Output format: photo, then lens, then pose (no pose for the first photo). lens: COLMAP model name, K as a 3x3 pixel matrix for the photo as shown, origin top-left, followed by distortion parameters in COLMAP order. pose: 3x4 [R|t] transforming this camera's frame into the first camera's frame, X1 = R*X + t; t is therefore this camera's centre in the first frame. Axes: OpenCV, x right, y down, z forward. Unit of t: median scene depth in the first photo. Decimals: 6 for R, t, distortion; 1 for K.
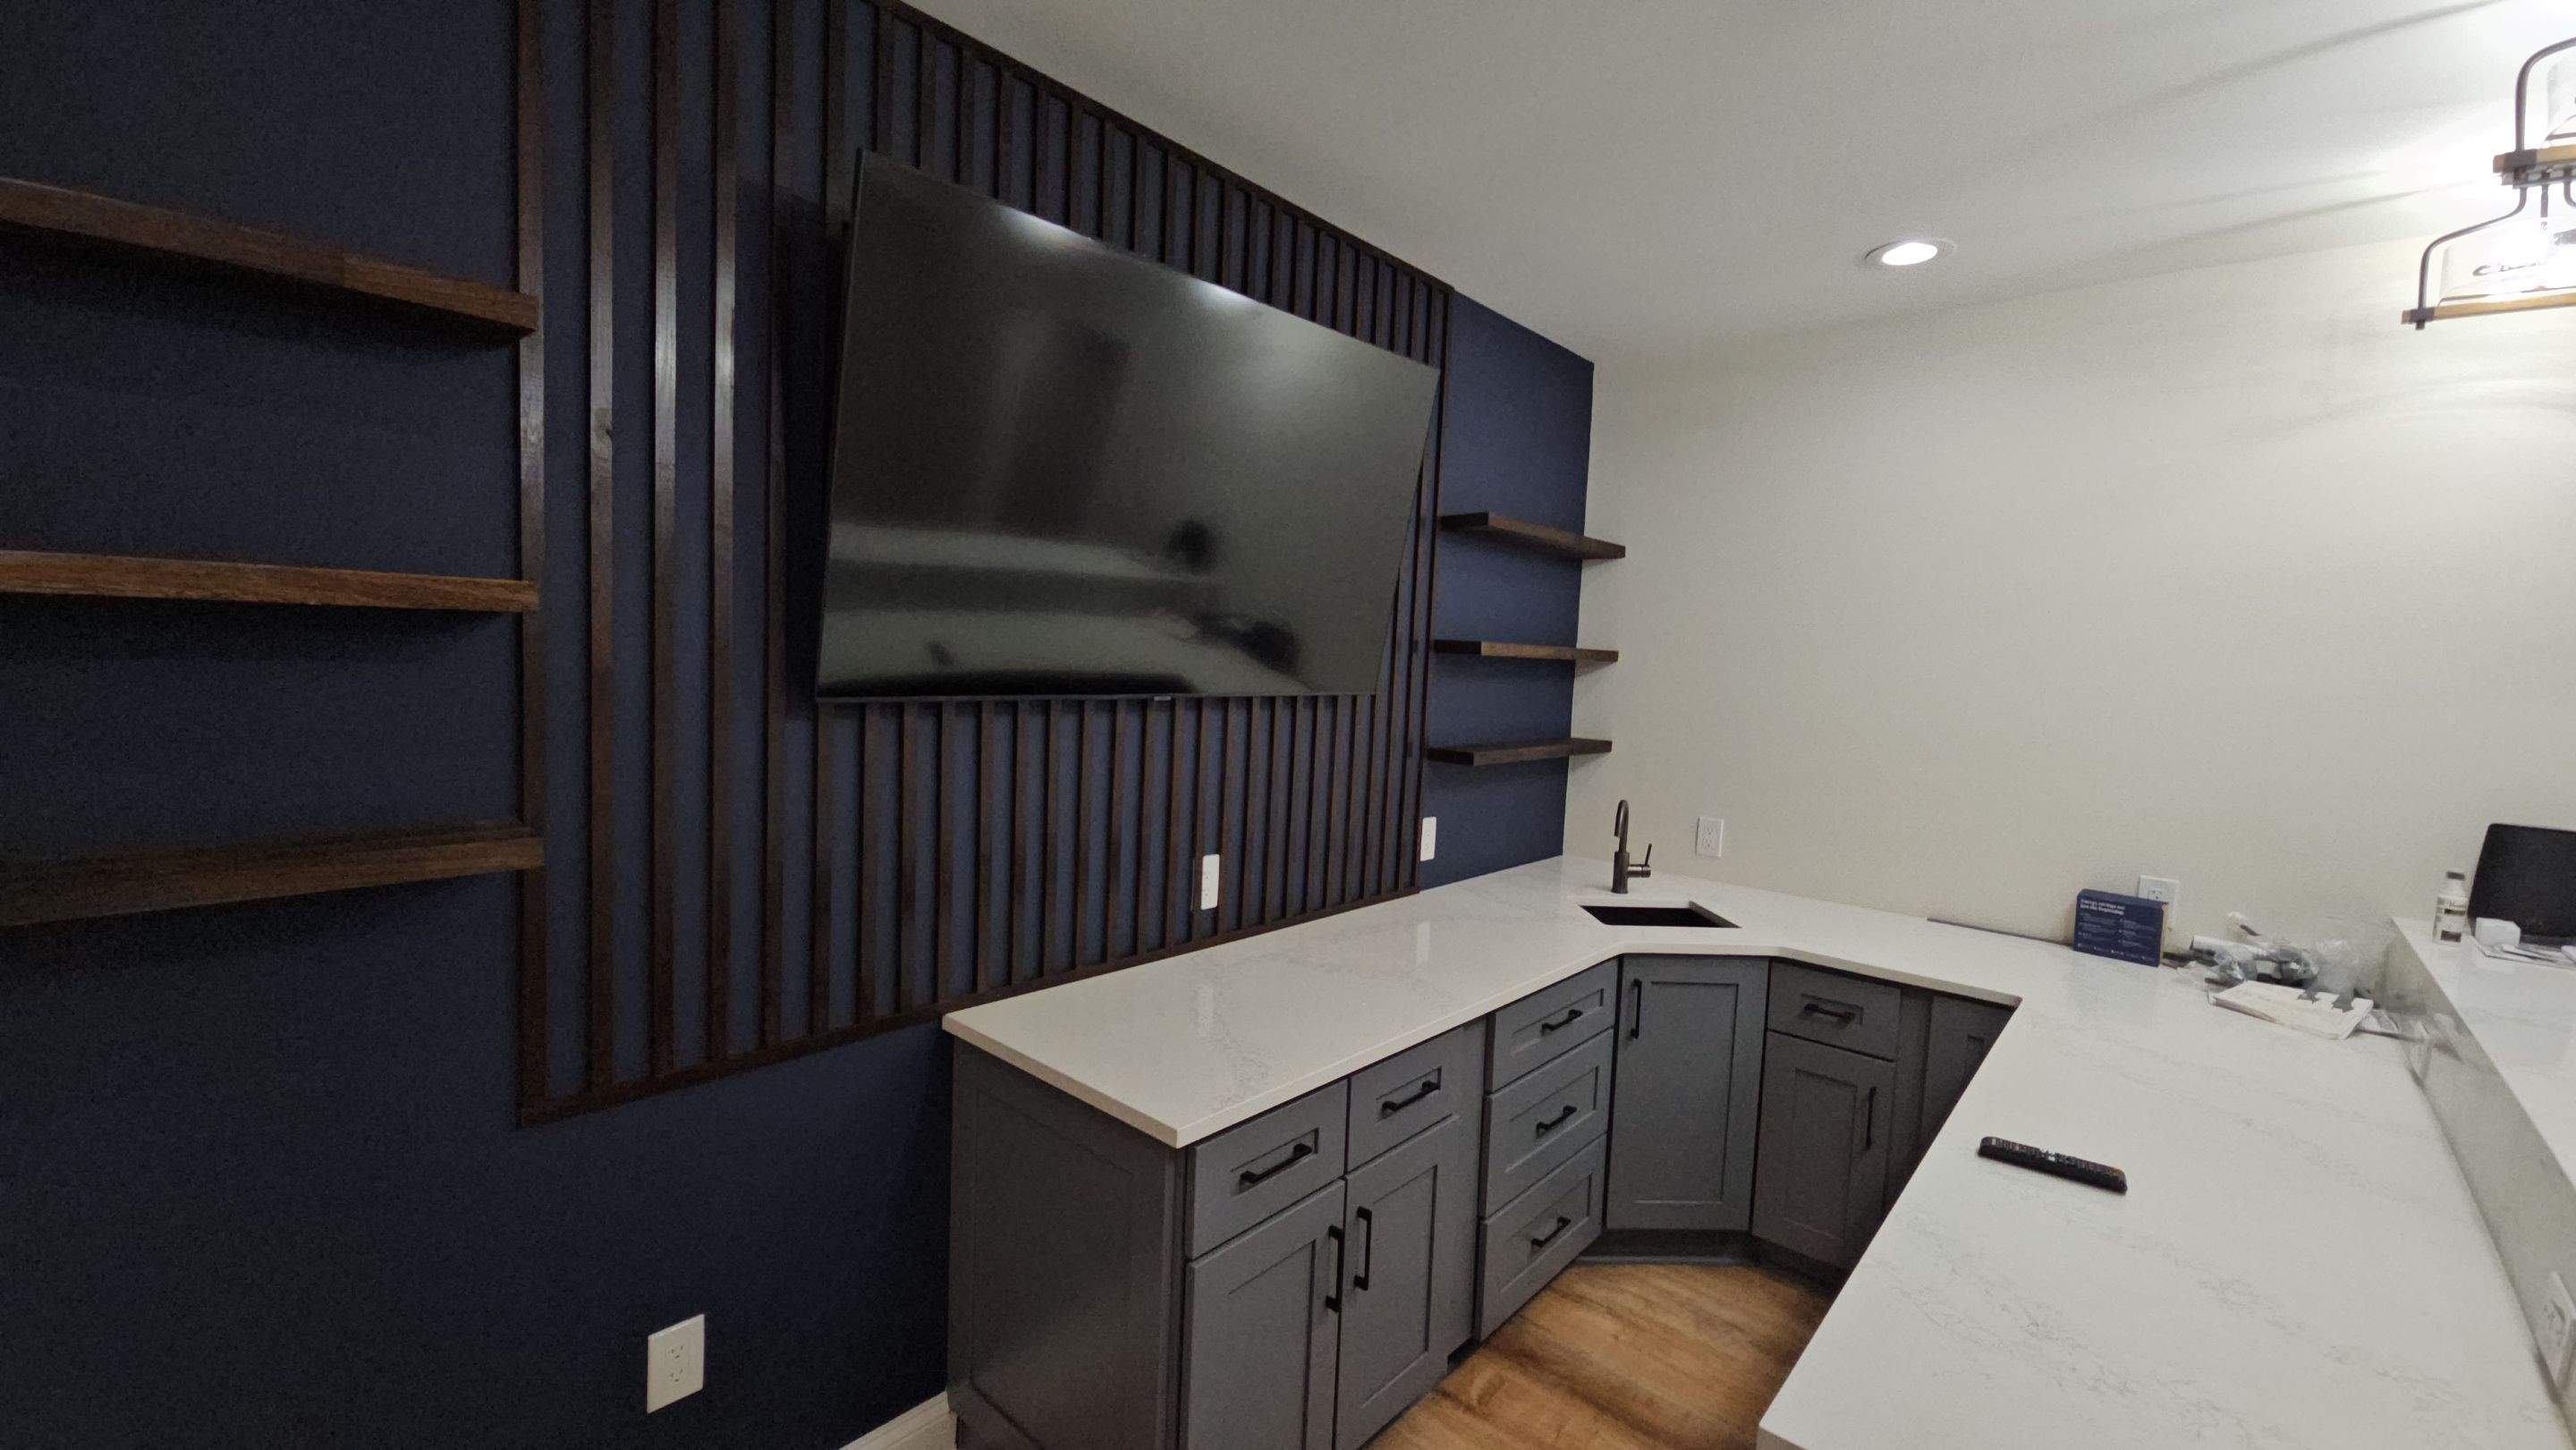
lens RADIAL K [[1043.8, 0, 1294.8], [0, 1043.8, 727.1], [0, 0, 1]] dist [0.002959, -0.003449]
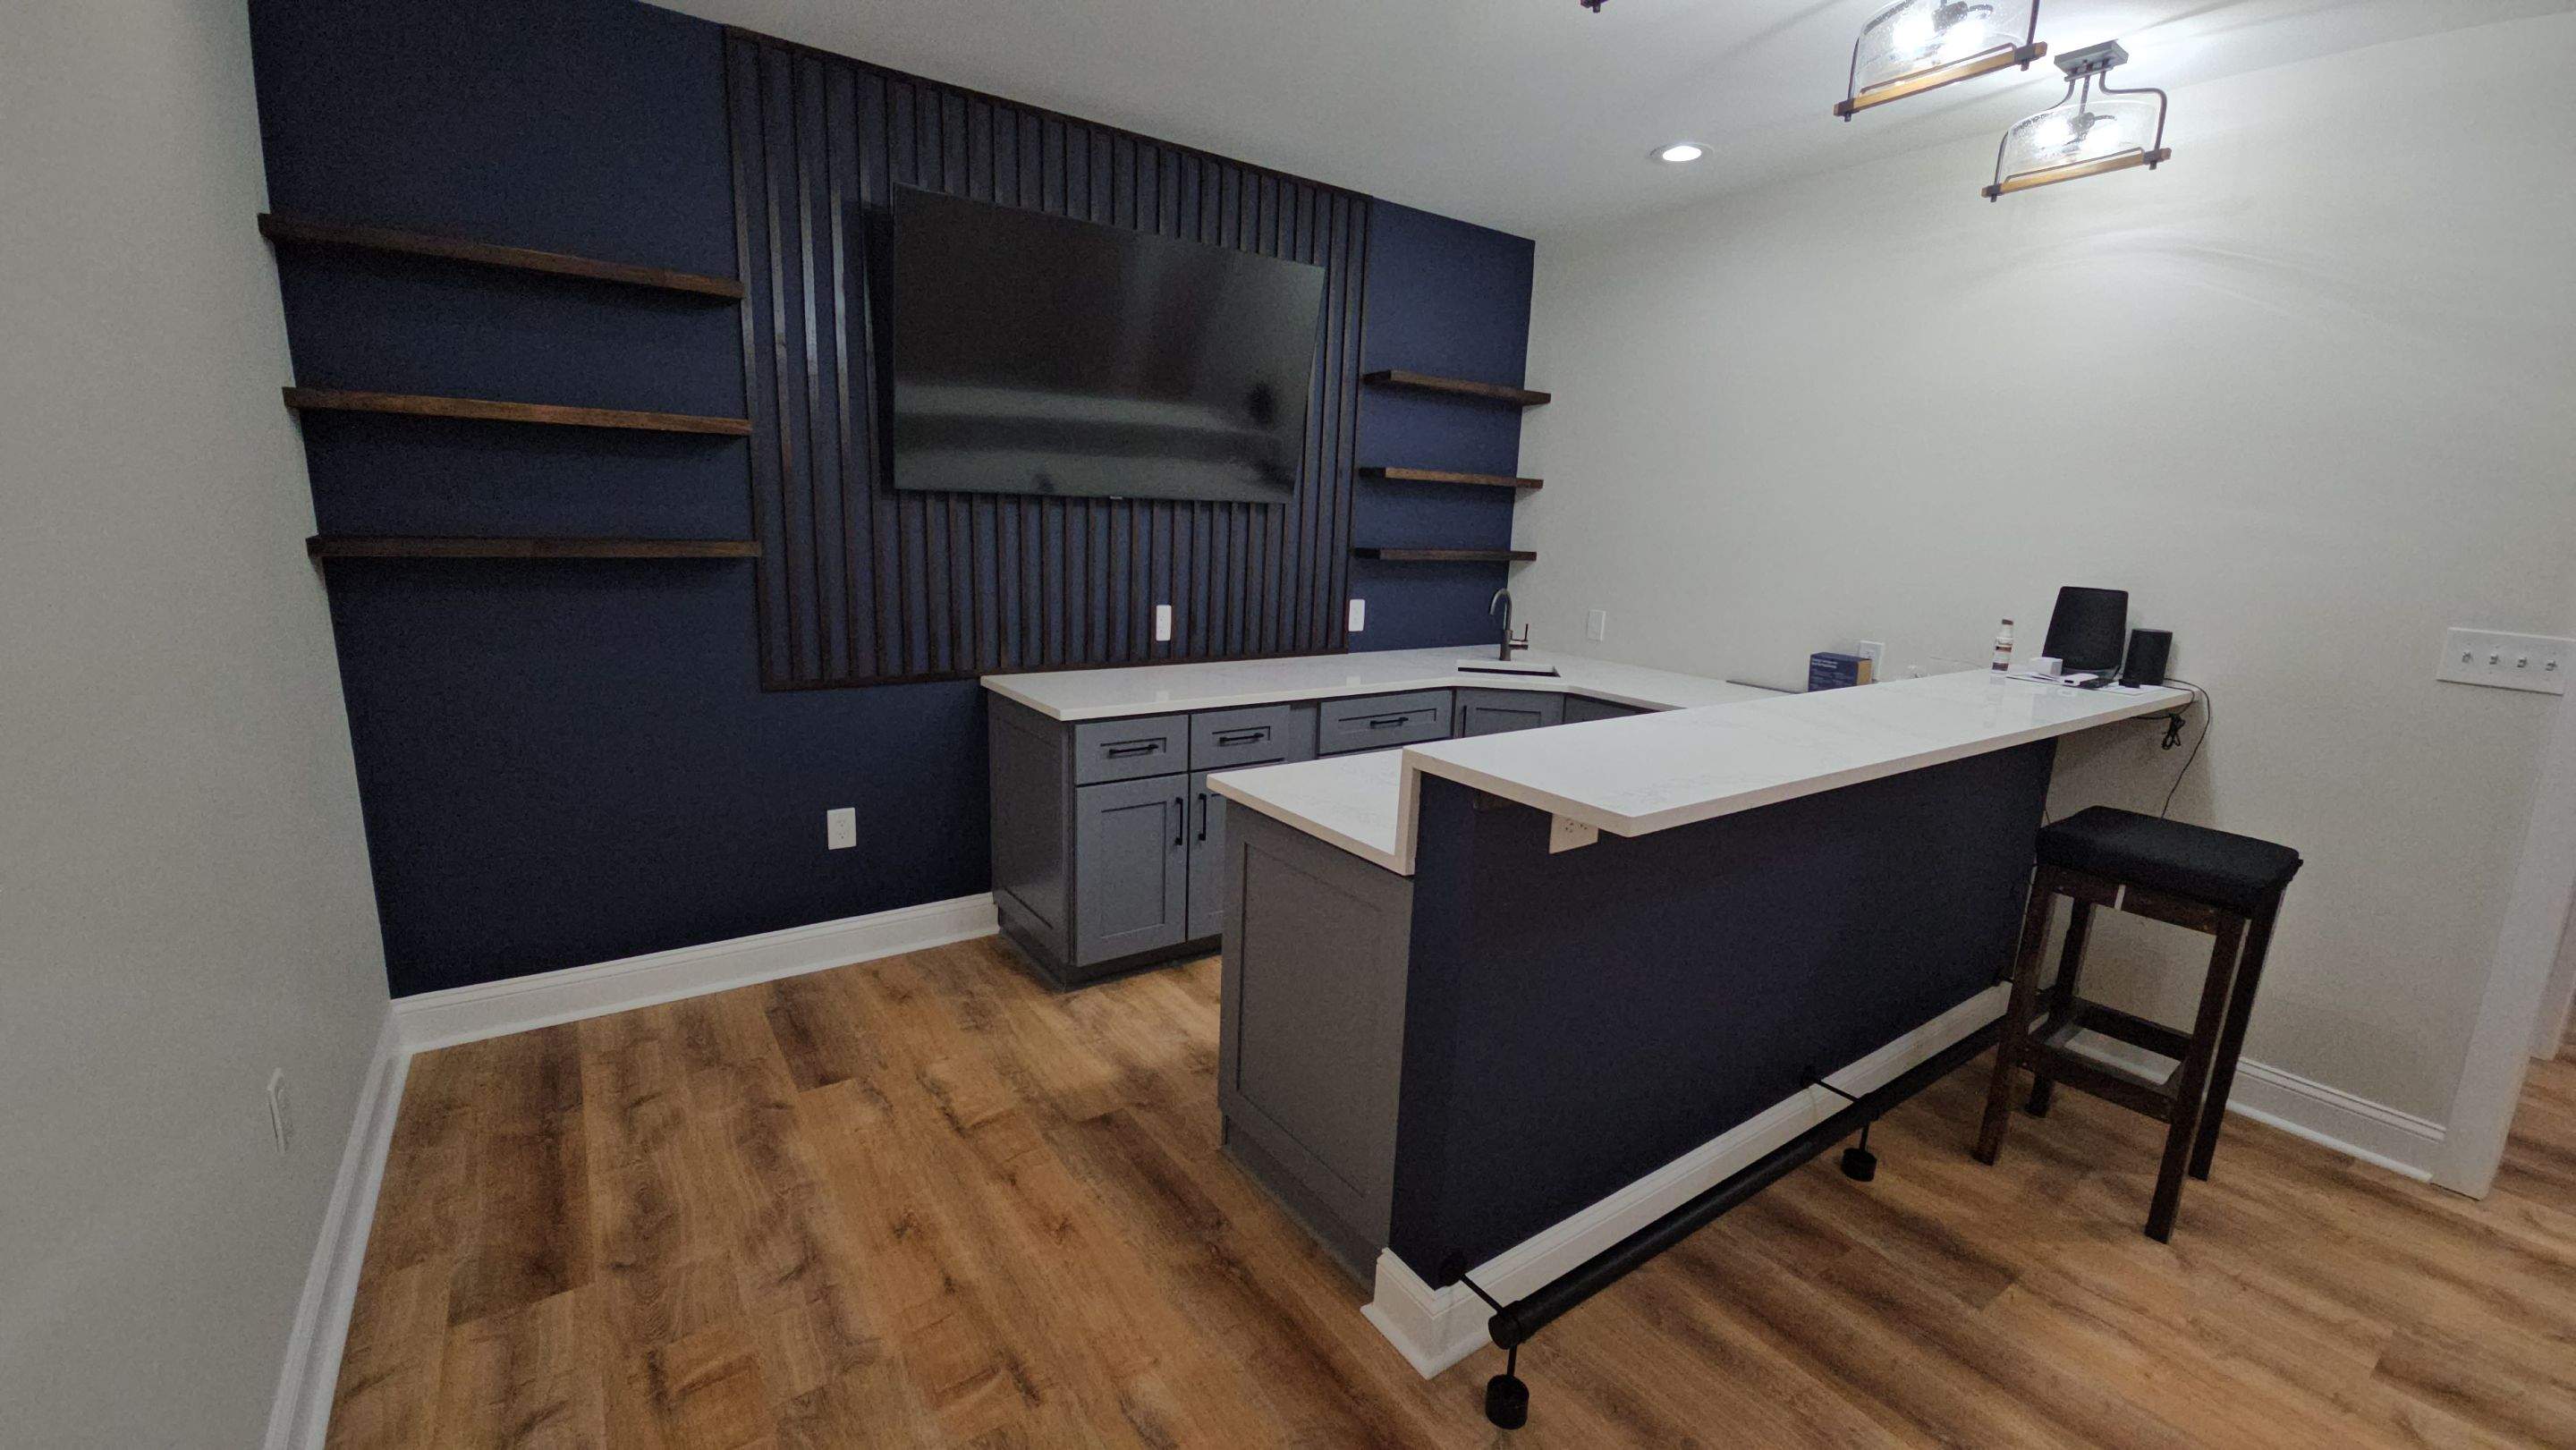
lens RADIAL K [[1043.8, 0, 1294.8], [0, 1043.8, 727.1], [0, 0, 1]] dist [0.002959, -0.003449]
pose [[0.975003, 0.039787, -0.218598, 0.414990], [-0.013509, 0.992631, 0.120417, 0.102990], [0.221779, -0.114454, 0.968357, -0.435110]]
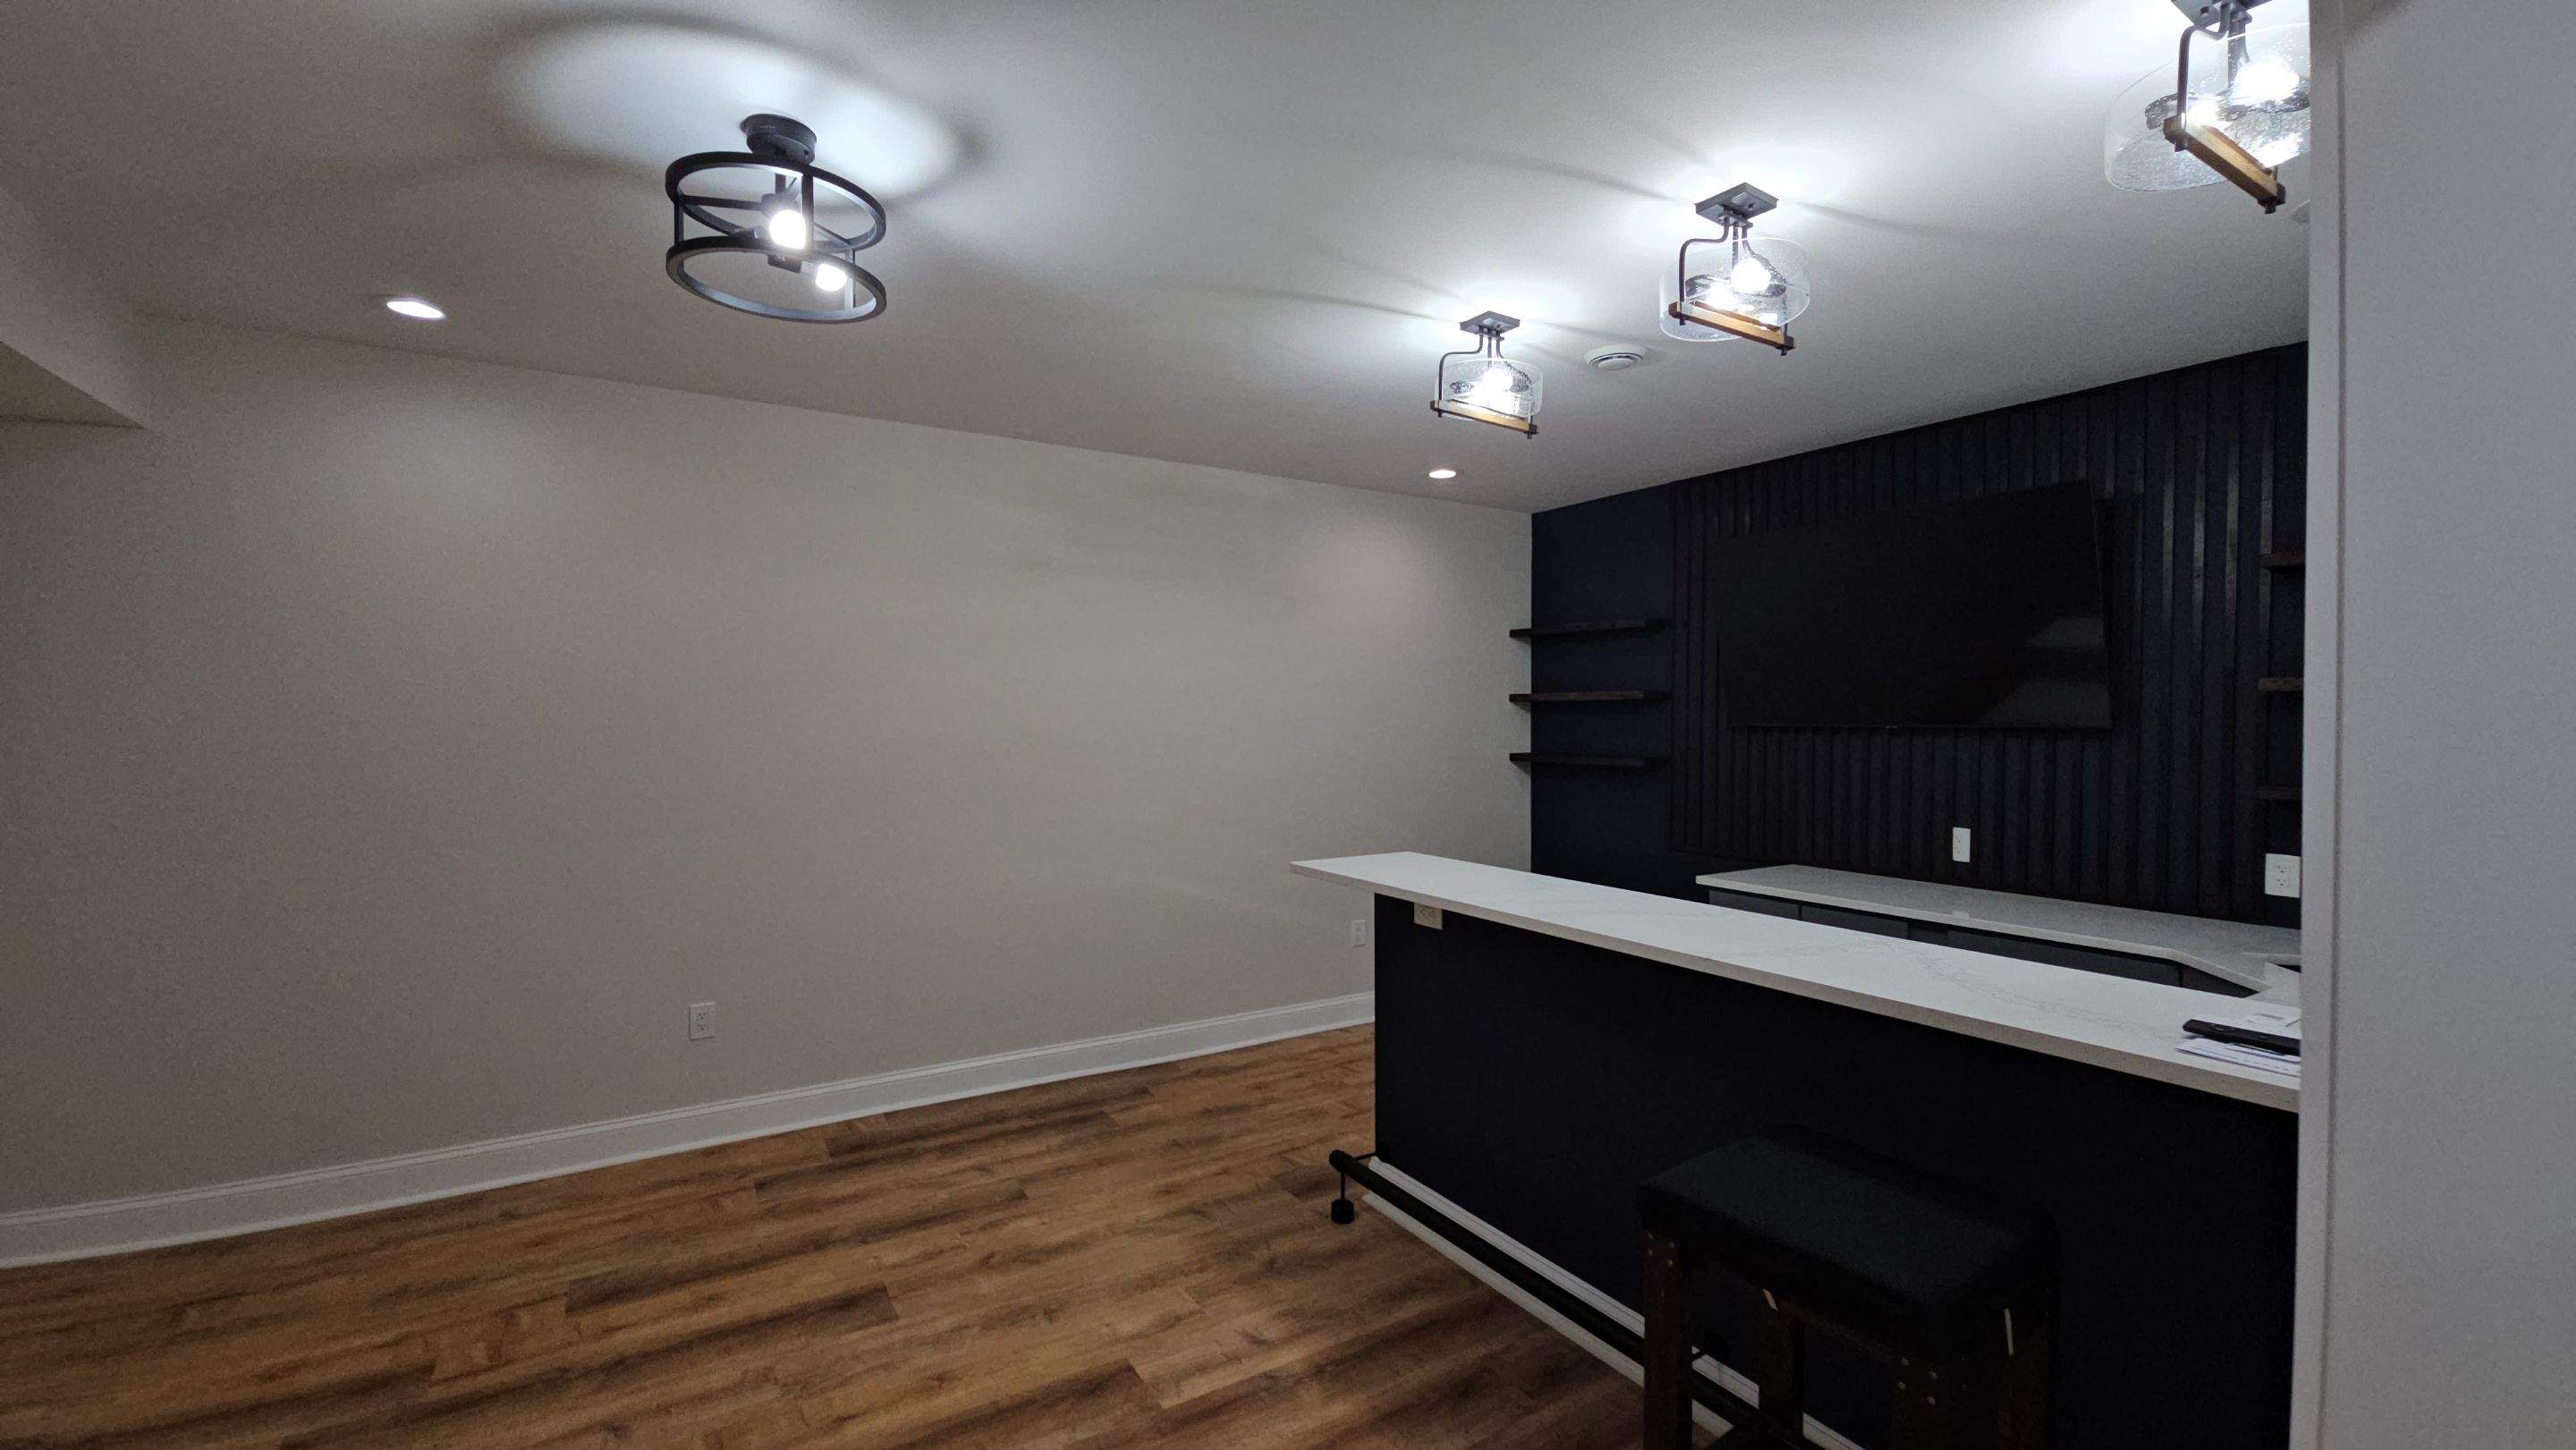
lens RADIAL K [[1043.8, 0, 1294.8], [0, 1043.8, 727.1], [0, 0, 1]] dist [0.002959, -0.003449]
pose [[-0.280972, -0.031789, -0.959189, 1.596672], [-0.088115, 0.996084, -0.007200, 0.063881], [0.955662, 0.082496, -0.282673, 0.422713]]
